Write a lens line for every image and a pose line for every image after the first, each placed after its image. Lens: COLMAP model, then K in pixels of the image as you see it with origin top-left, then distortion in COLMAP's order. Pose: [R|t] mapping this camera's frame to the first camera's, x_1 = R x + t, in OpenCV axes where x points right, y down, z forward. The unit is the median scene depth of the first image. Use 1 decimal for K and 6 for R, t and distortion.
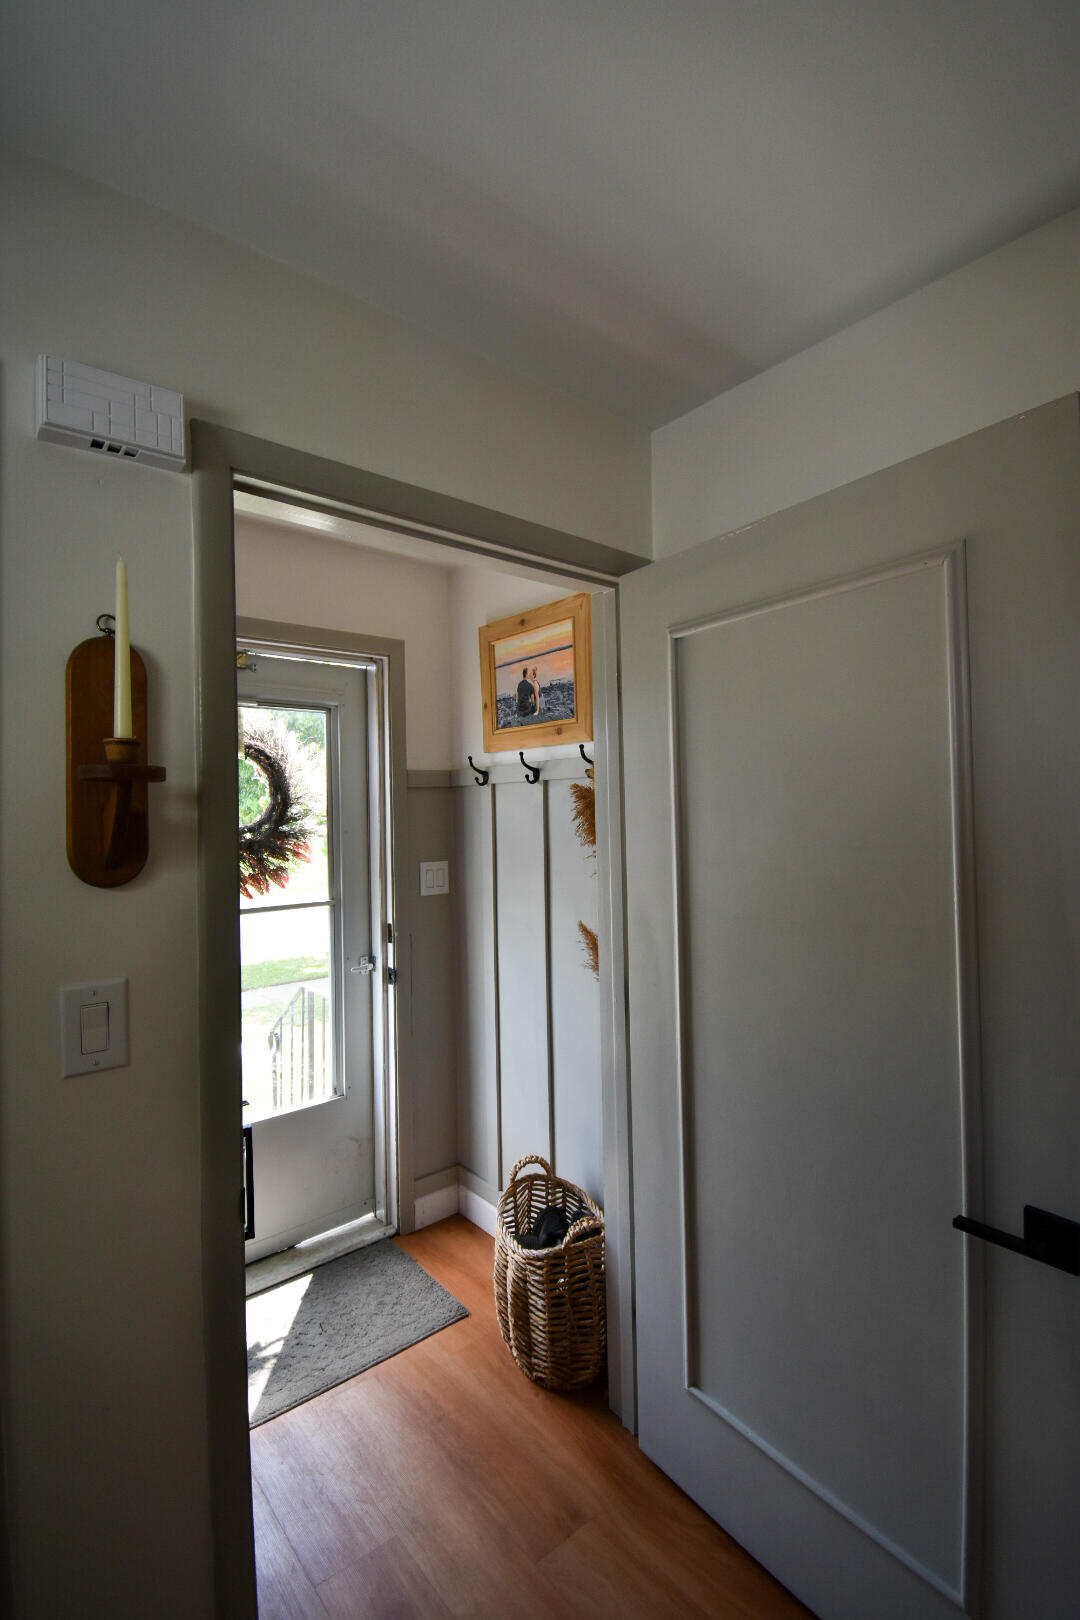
lens RADIAL K [[731.0, 0, 537.3], [0, 731.0, 803.2], [0, 0, 1]] dist [-0.001137, -0.000214]
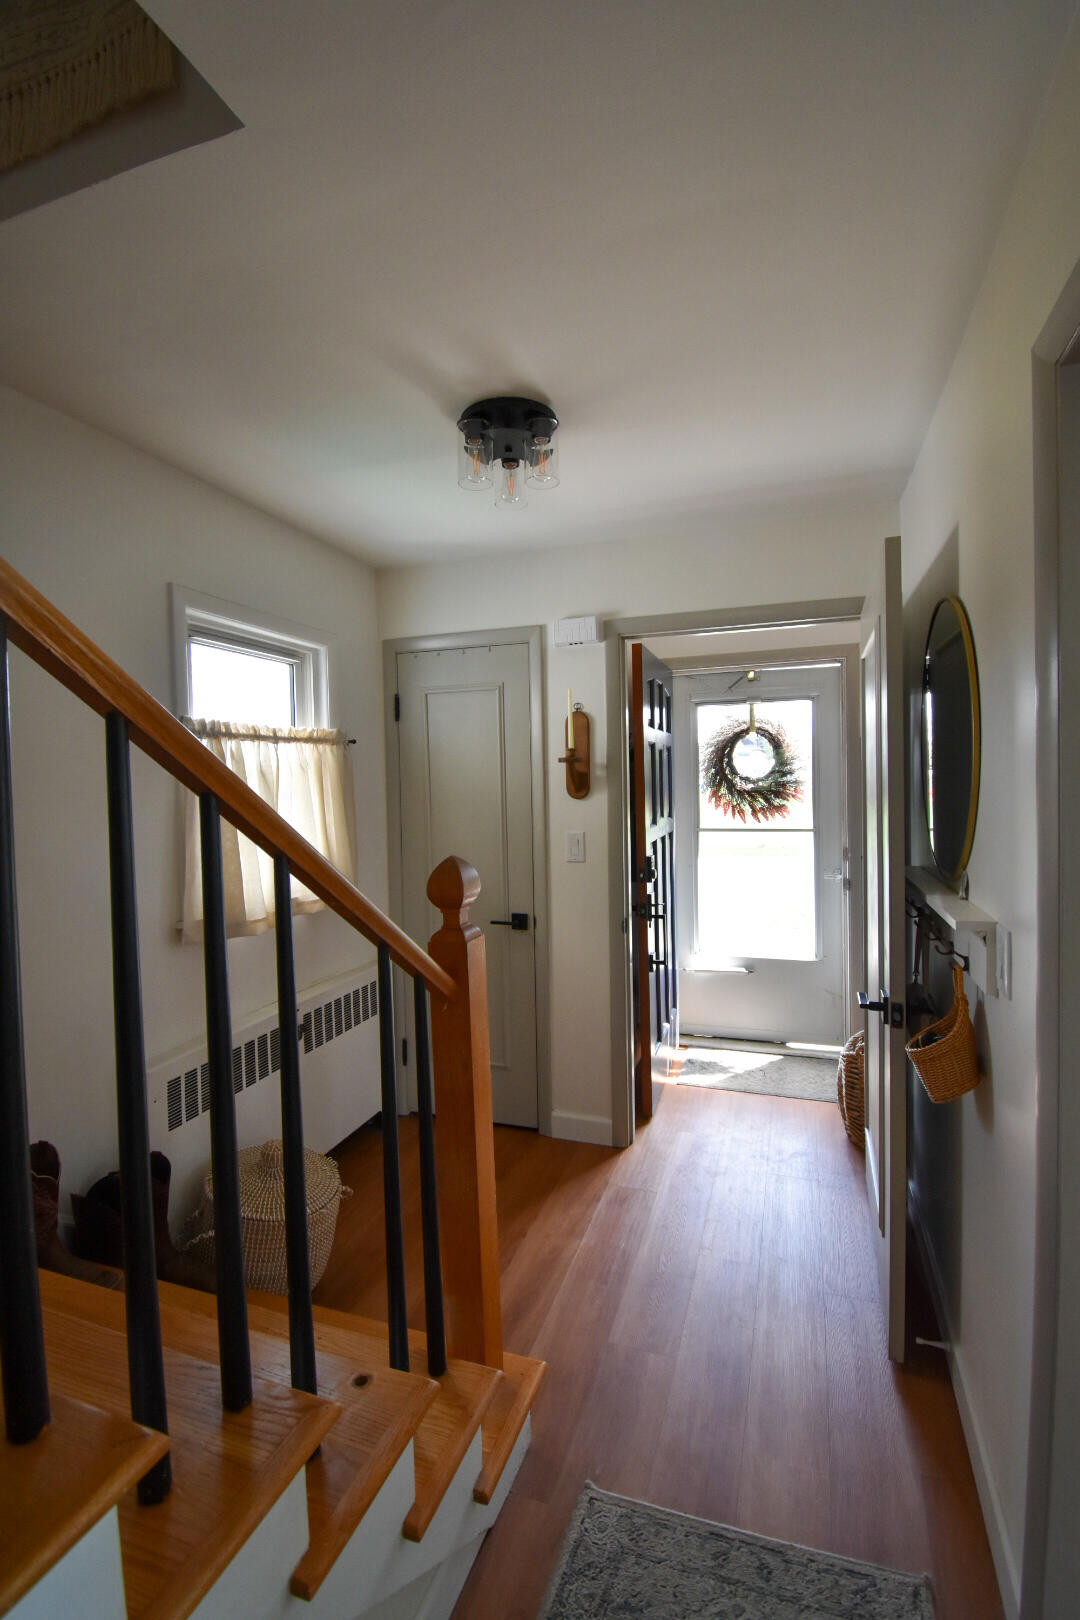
lens RADIAL K [[731.0, 0, 543.5], [0, 731.0, 806.9], [0, 0, 1]] dist [-0.001137, -0.000214]
pose [[0.529217, 0.037026, -0.847678, 0.694421], [0.024395, 0.997970, 0.058821, -0.010699], [0.848136, -0.051808, 0.527240, -0.245388]]
